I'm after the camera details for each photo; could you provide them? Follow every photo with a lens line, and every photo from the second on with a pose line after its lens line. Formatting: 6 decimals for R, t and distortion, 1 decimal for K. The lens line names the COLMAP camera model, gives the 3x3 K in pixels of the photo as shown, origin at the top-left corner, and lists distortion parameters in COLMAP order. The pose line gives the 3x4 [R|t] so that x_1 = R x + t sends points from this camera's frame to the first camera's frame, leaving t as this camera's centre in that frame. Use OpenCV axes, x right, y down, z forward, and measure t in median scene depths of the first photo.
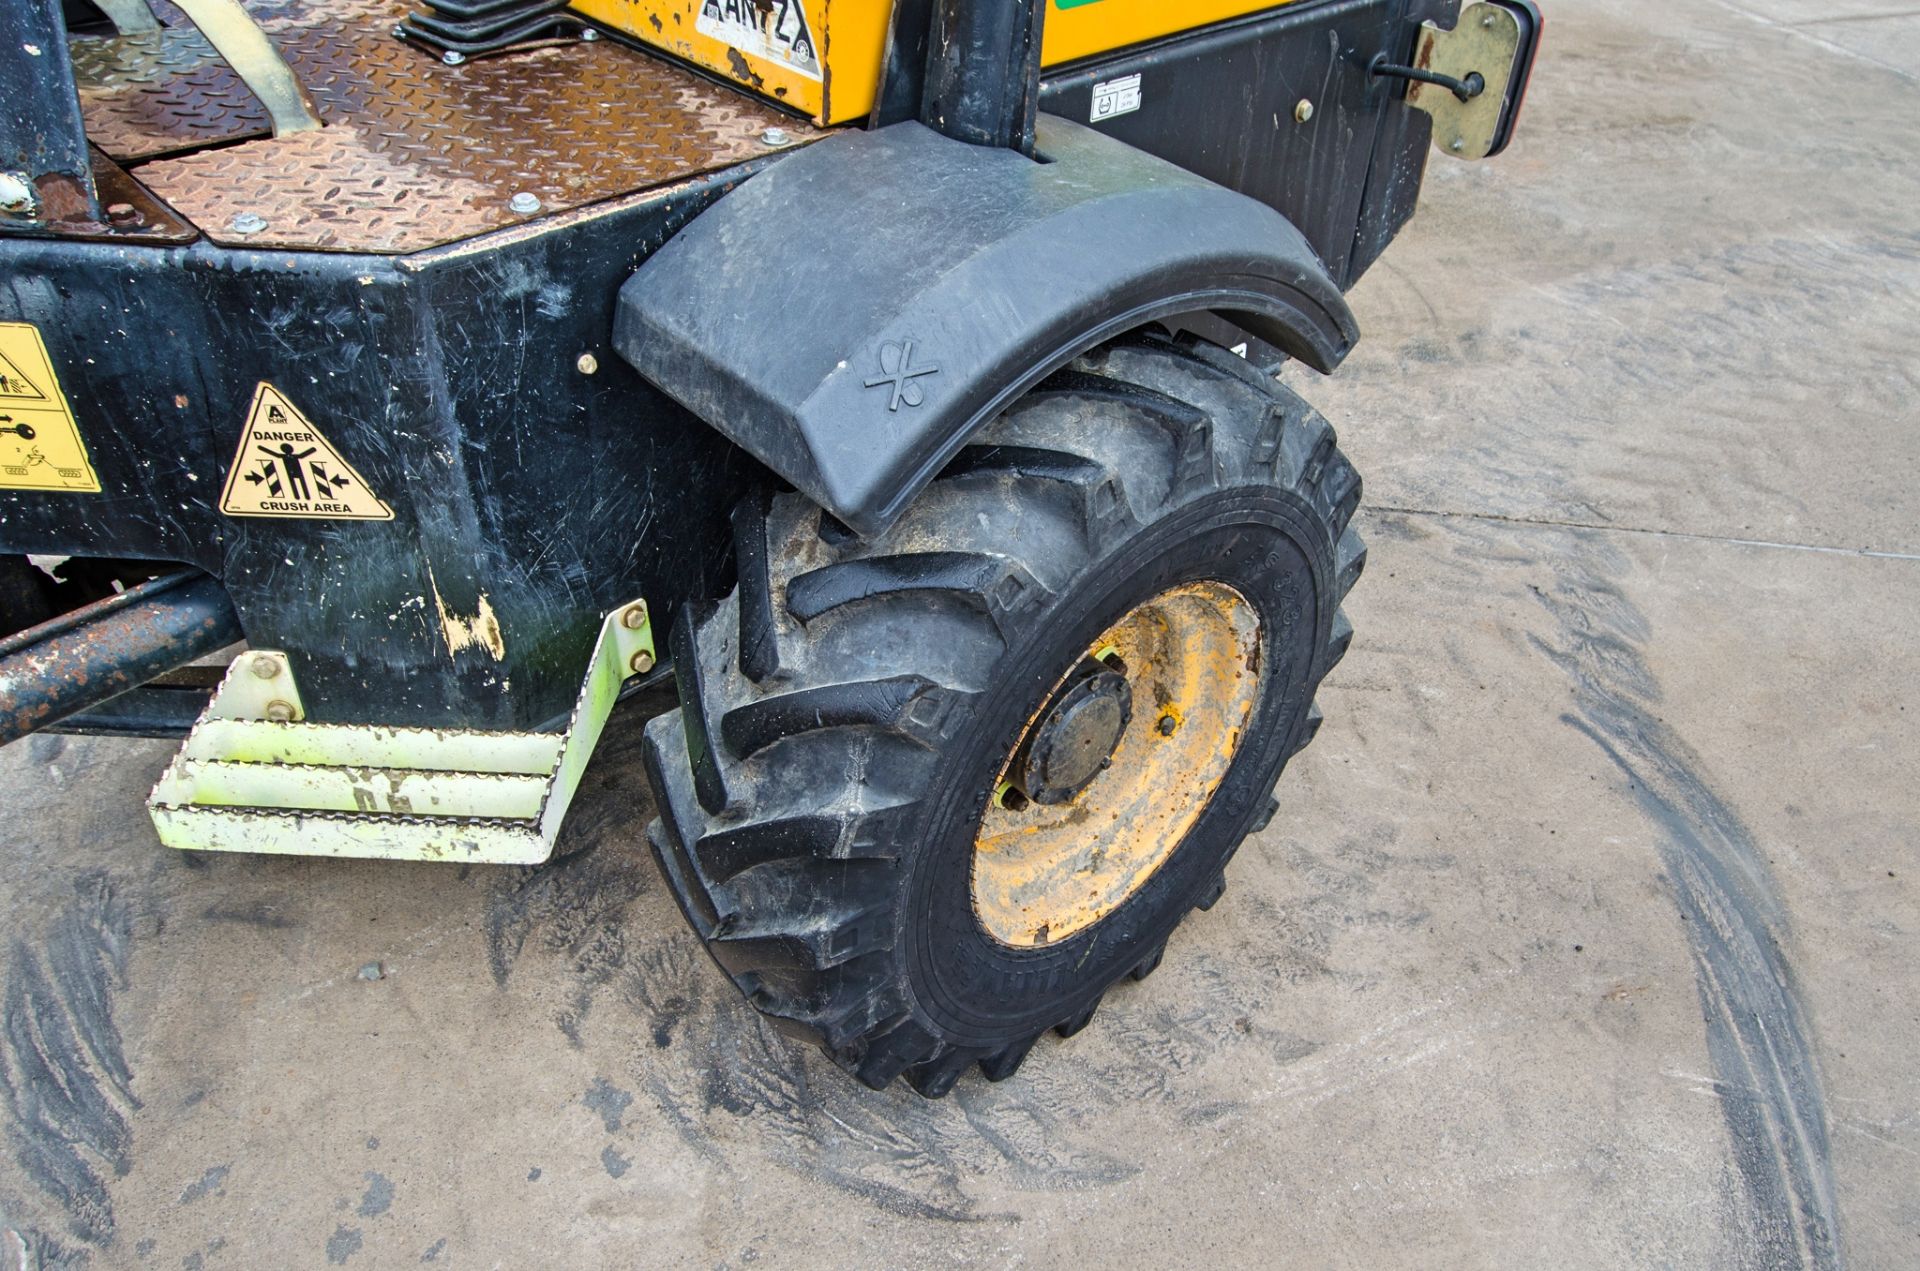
lens RADIAL K [[1472.3, 0, 1001.7], [0, 1472.3, 655.7], [0, 0, 1]] dist [-0.010646, 0.014642]
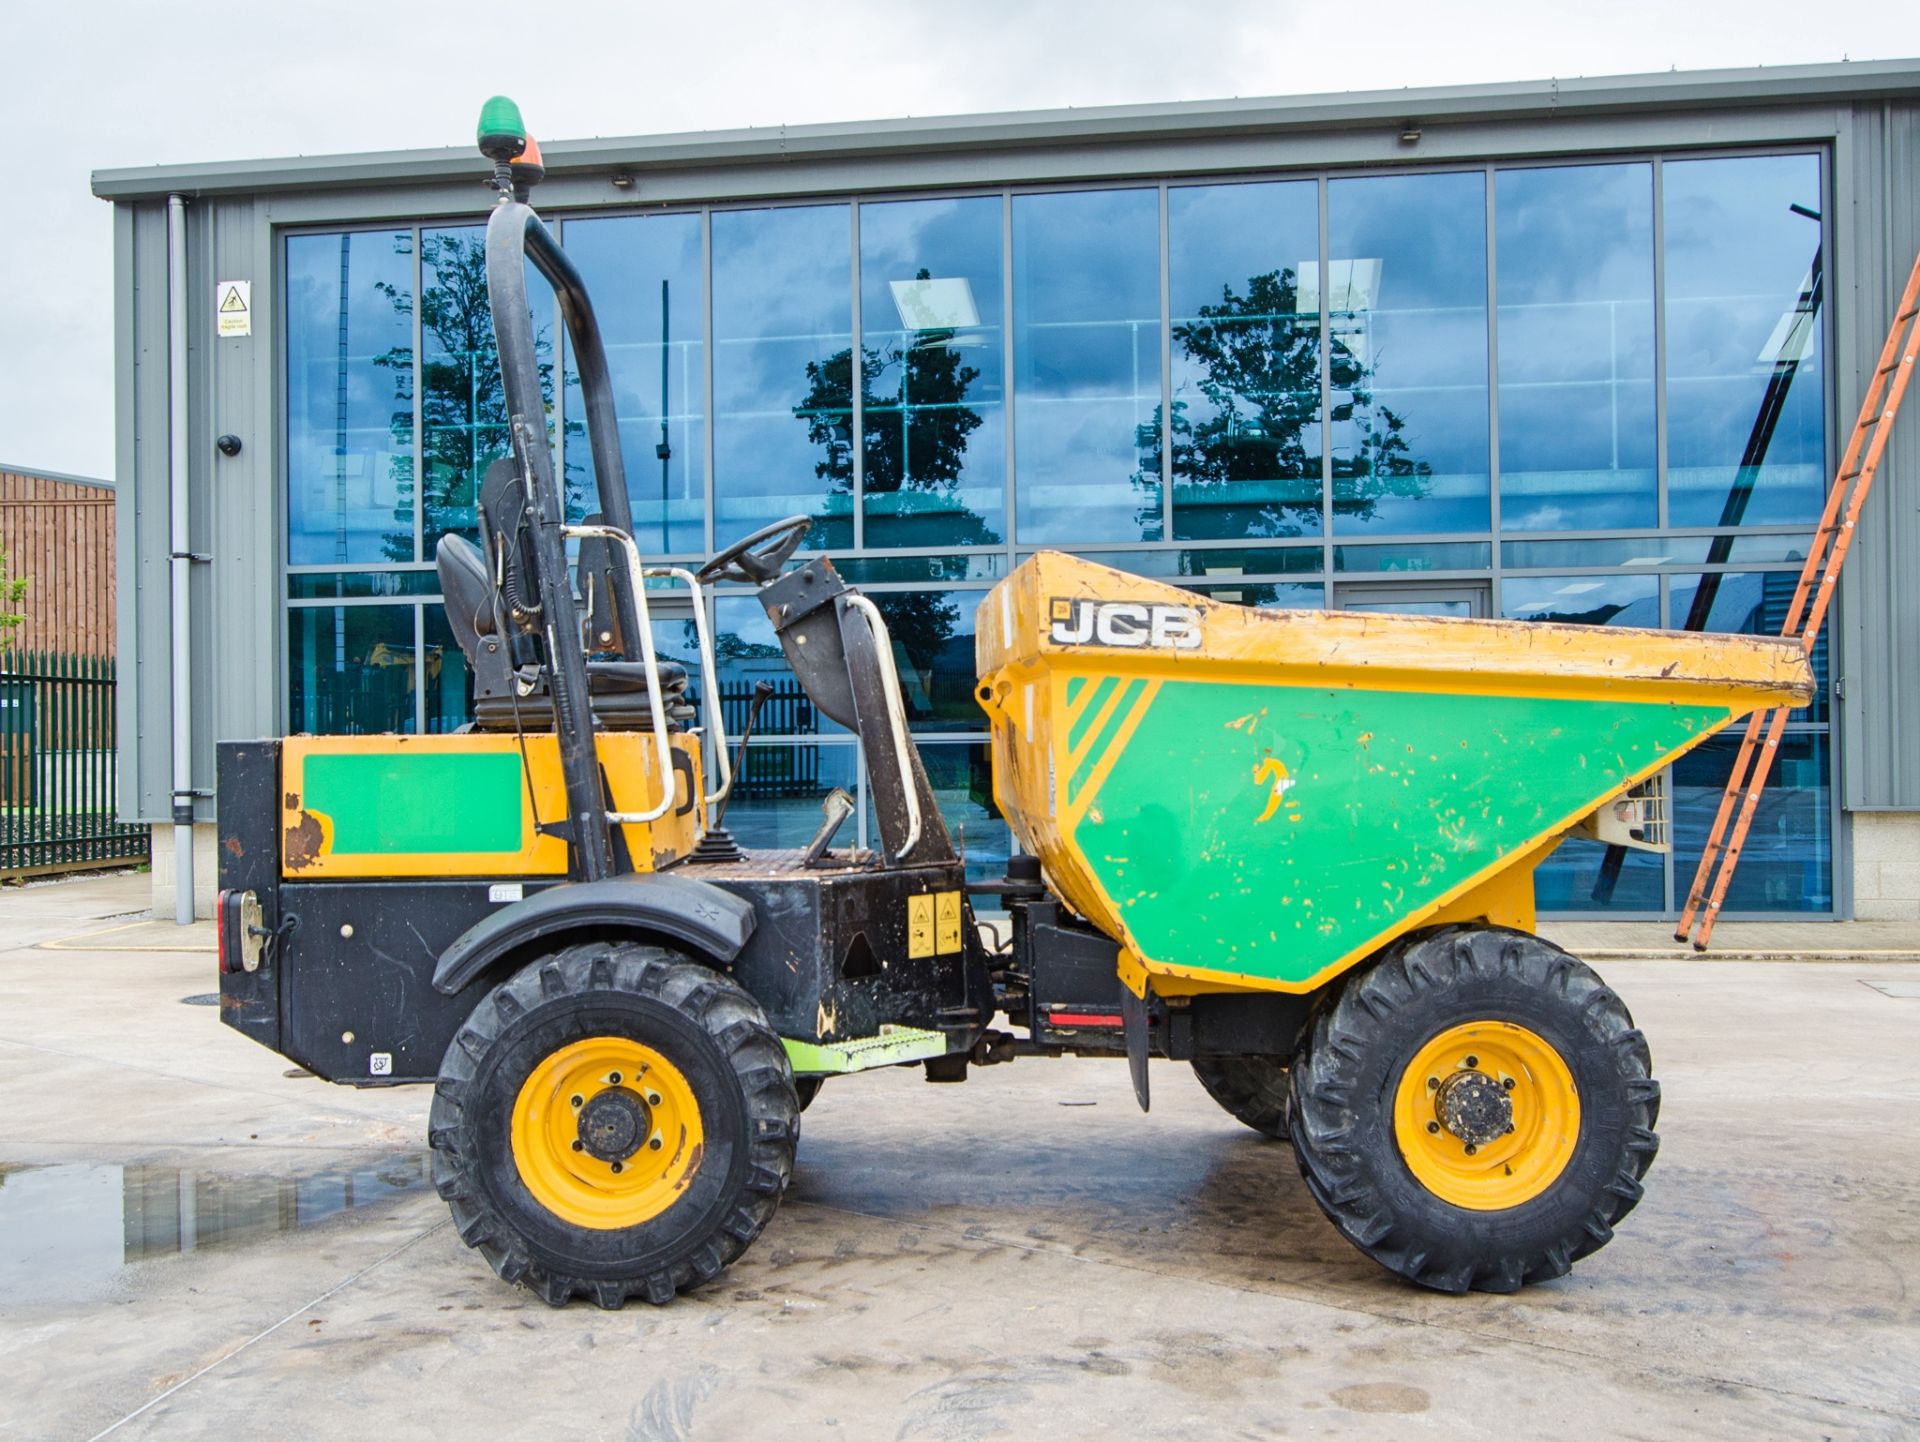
lens RADIAL K [[1903.9, 0, 960.0], [0, 1903.9, 721.0], [0, 0, 1]] dist [-0.010351, 0.017096]
pose [[0.862075, -0.034418, -0.505611, 0.851938], [-0.294902, 0.777304, -0.555725, 0.821770], [0.412141, 0.628183, 0.659945, -0.870555]]
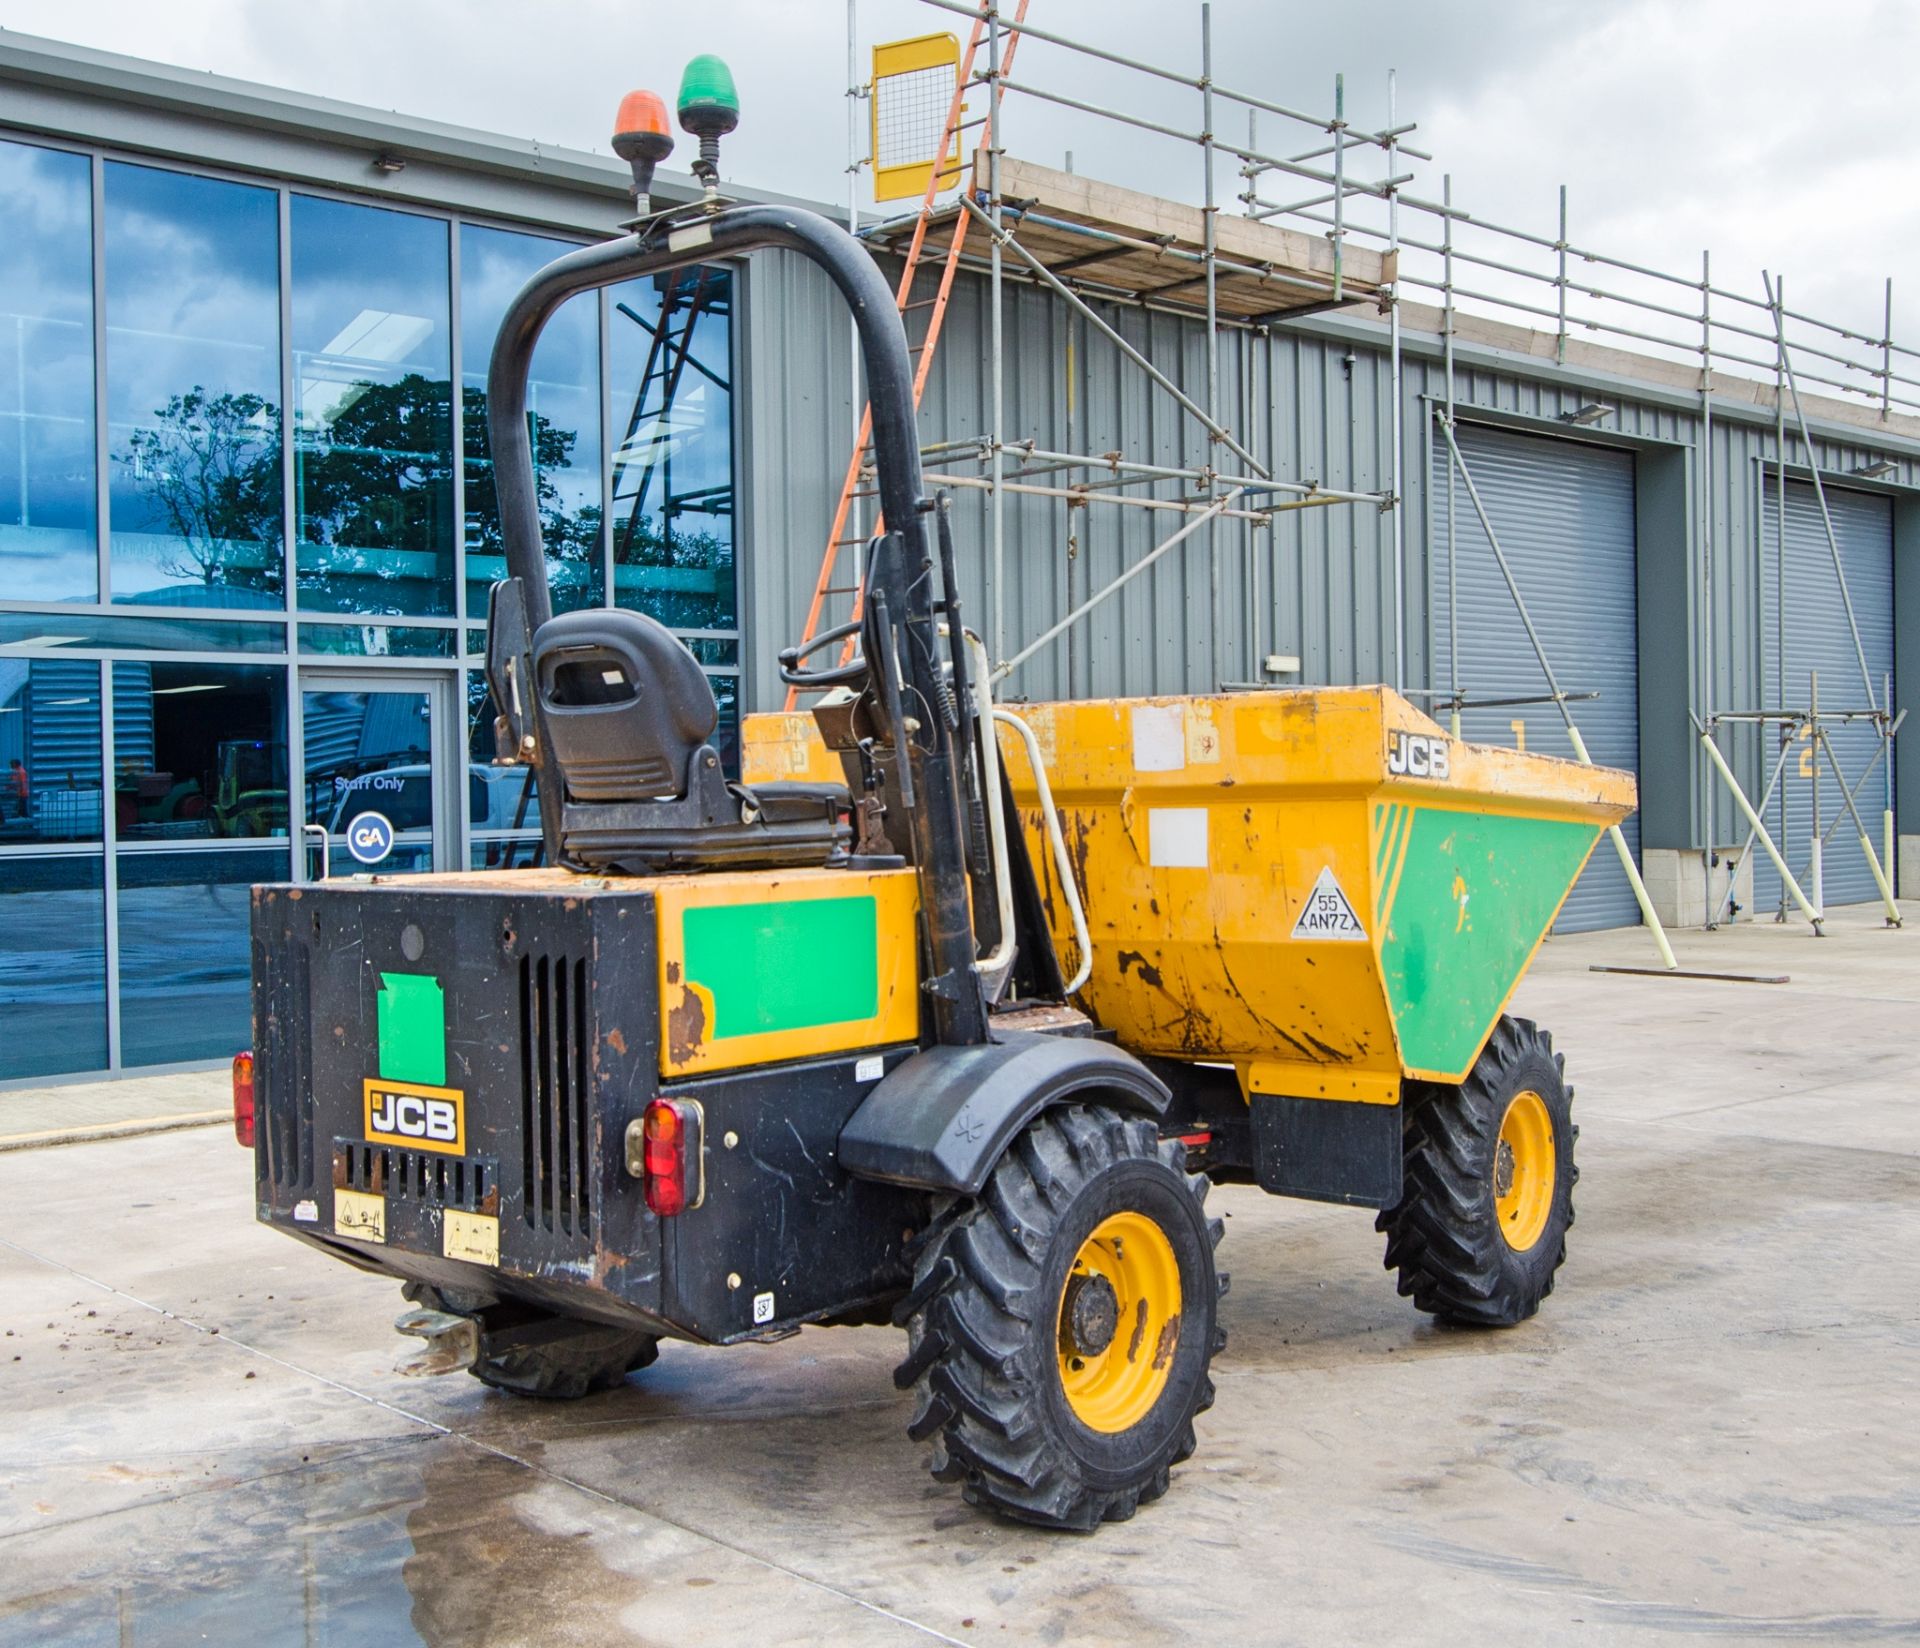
lens RADIAL K [[2178.7, 0, 947.1], [0, 2178.7, 801.6], [0, 0, 1]] dist [-0.020497, 0.043308]
pose [[0.937143, -0.038533, 0.346811, -2.165298], [0.246966, 0.775385, -0.581193, 0.954254], [-0.246517, 0.630312, 0.736164, -1.306426]]
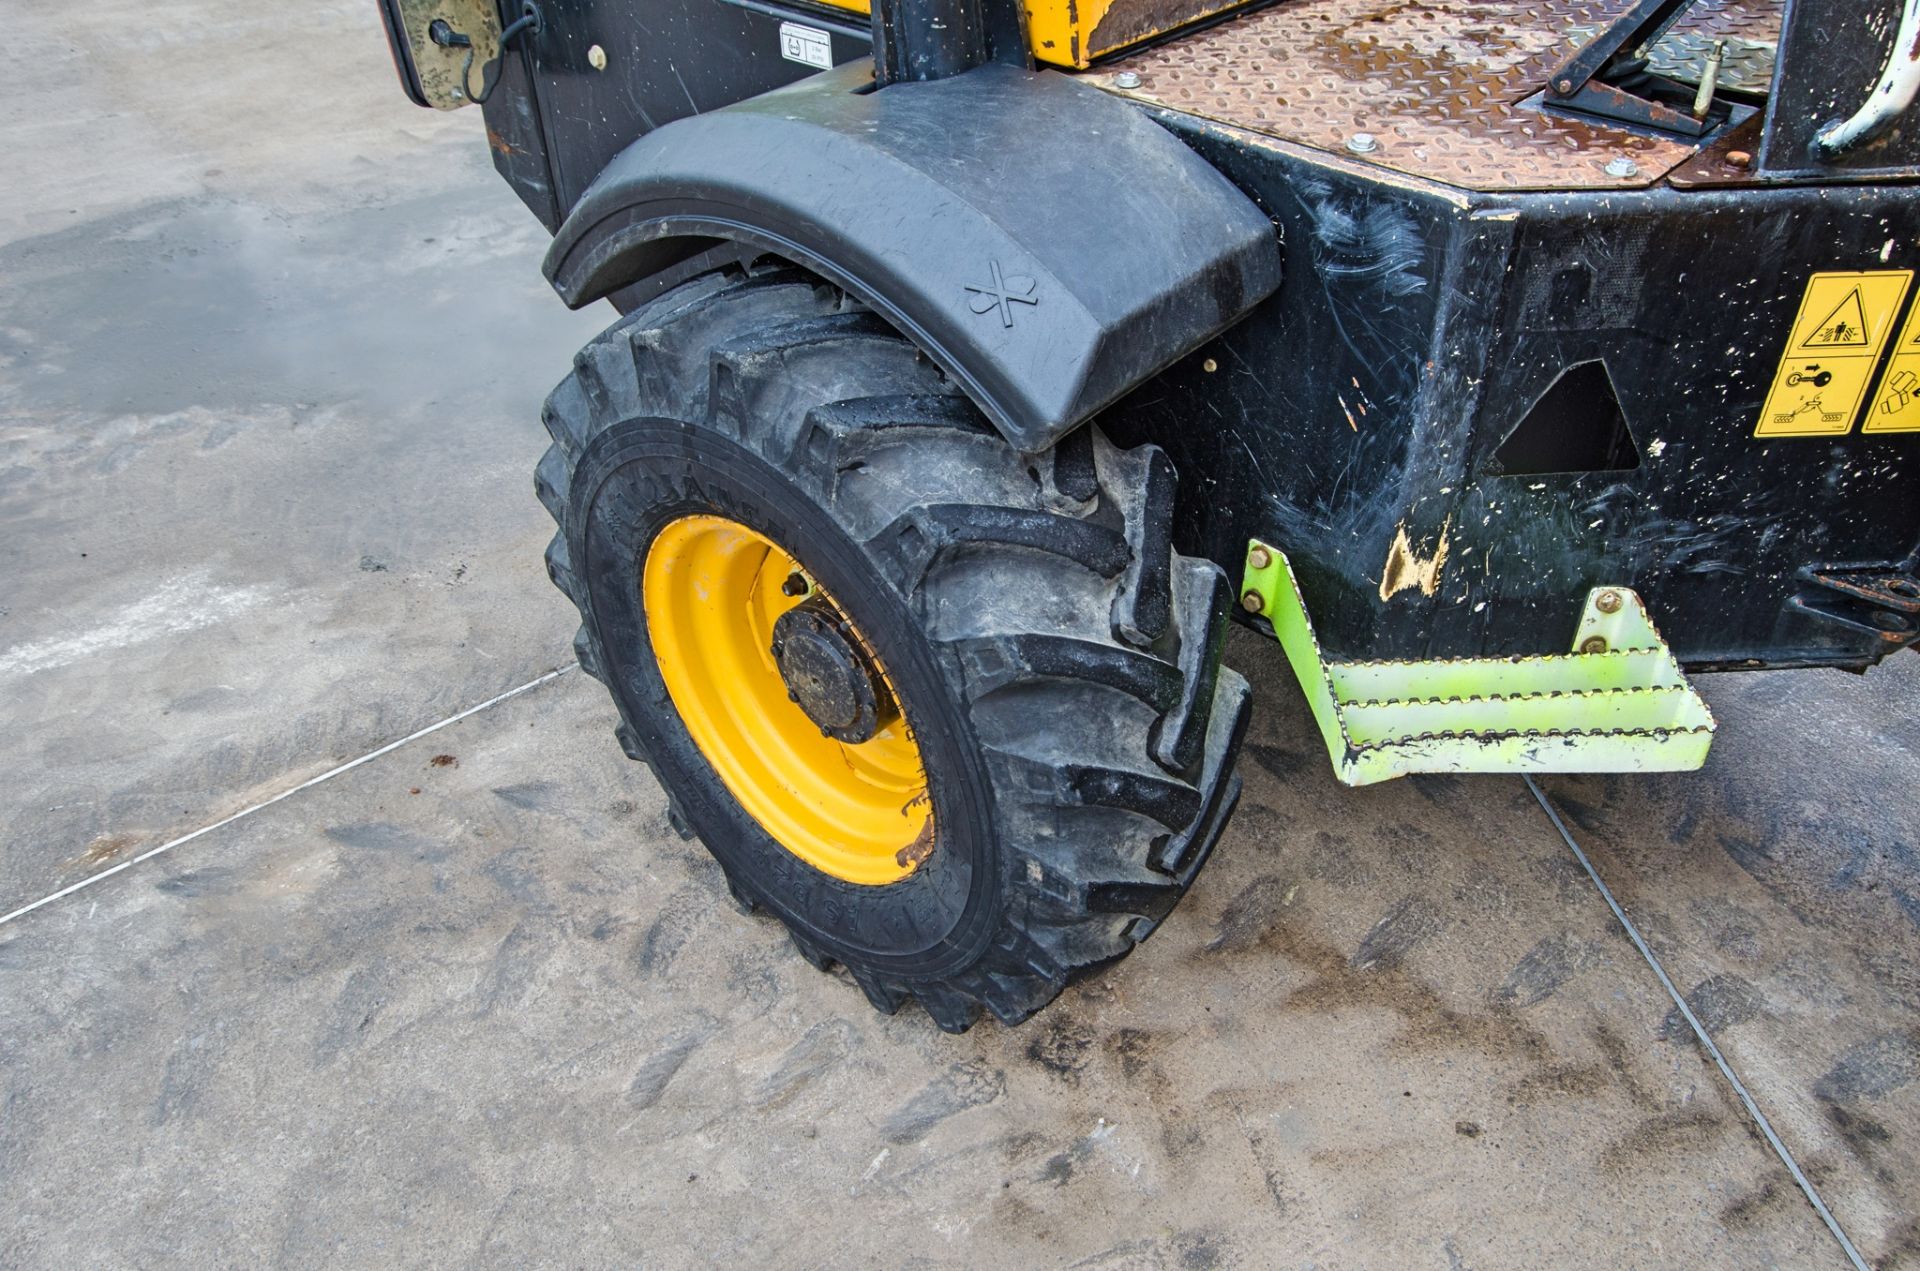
lens RADIAL K [[1472.3, 0, 1001.7], [0, 1472.3, 655.7], [0, 0, 1]] dist [-0.010646, 0.014642]
pose [[0.306994, 0.578182, -0.755950, -0.247929], [-0.592433, 0.737742, 0.323667, -0.525704], [0.744834, 0.348486, 0.569017, 0.662574]]
